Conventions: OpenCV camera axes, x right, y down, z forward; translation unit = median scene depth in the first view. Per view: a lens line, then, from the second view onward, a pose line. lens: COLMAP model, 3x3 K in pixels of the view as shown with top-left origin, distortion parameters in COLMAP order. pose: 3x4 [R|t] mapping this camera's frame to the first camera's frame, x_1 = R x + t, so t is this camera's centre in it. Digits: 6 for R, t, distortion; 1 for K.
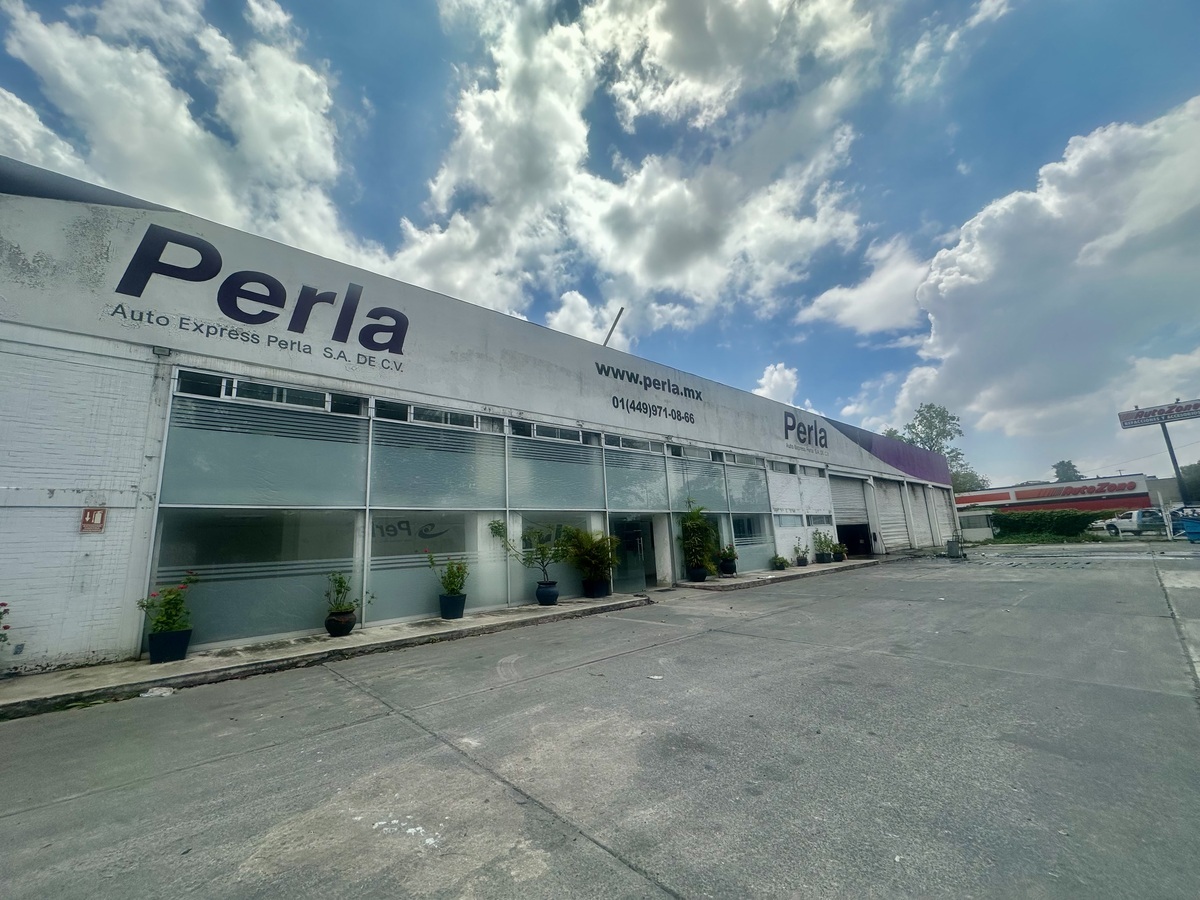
lens RADIAL K [[477.8, 0, 600.0], [0, 477.8, 450.0], [0, 0, 1]] dist [0.000312, -0.000450]
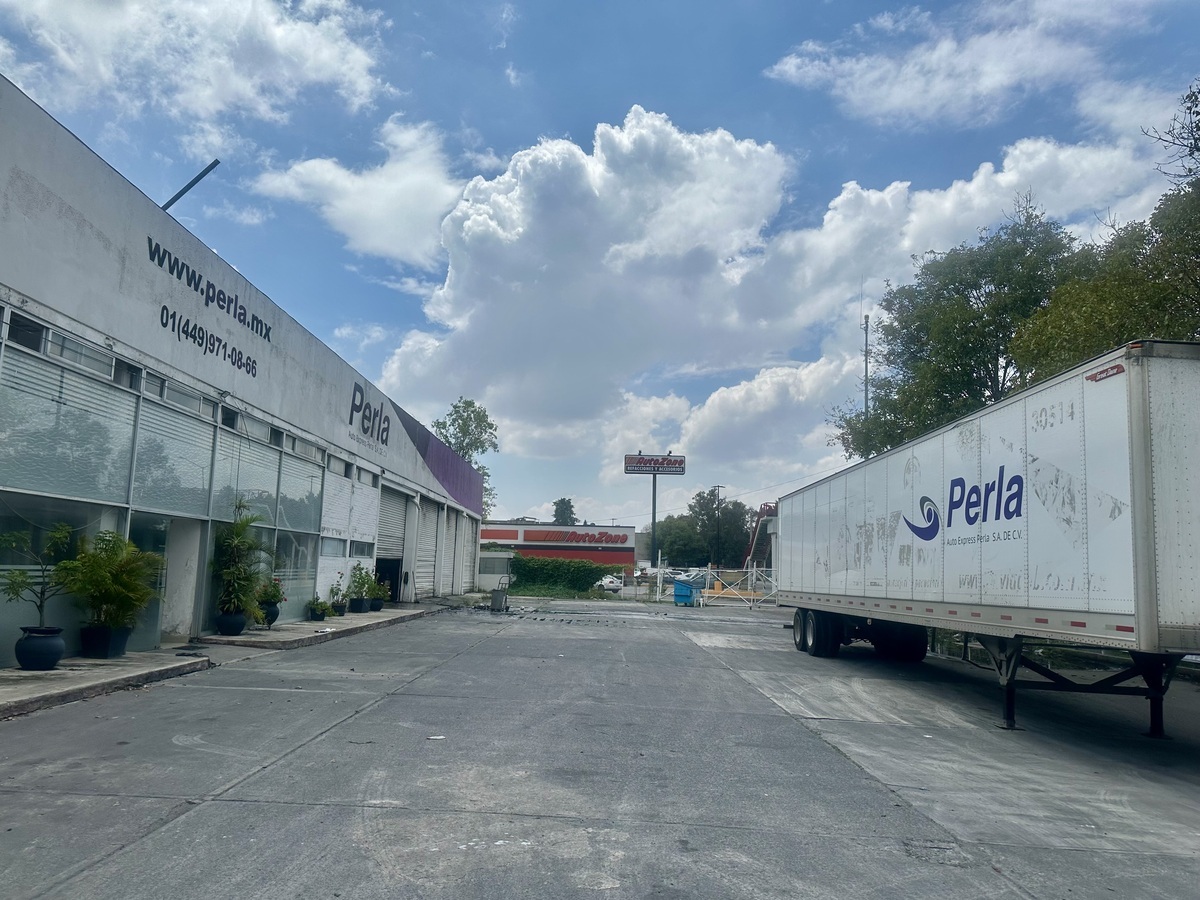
lens RADIAL K [[832.7, 0, 600.0], [0, 832.7, 450.0], [0, 0, 1]] dist [0.100823, -0.157981]
pose [[0.661142, 0.178909, 0.728617, -0.298430], [-0.210293, 0.976413, -0.048936, -0.005542], [-0.720186, -0.120869, 0.683171, -0.060815]]
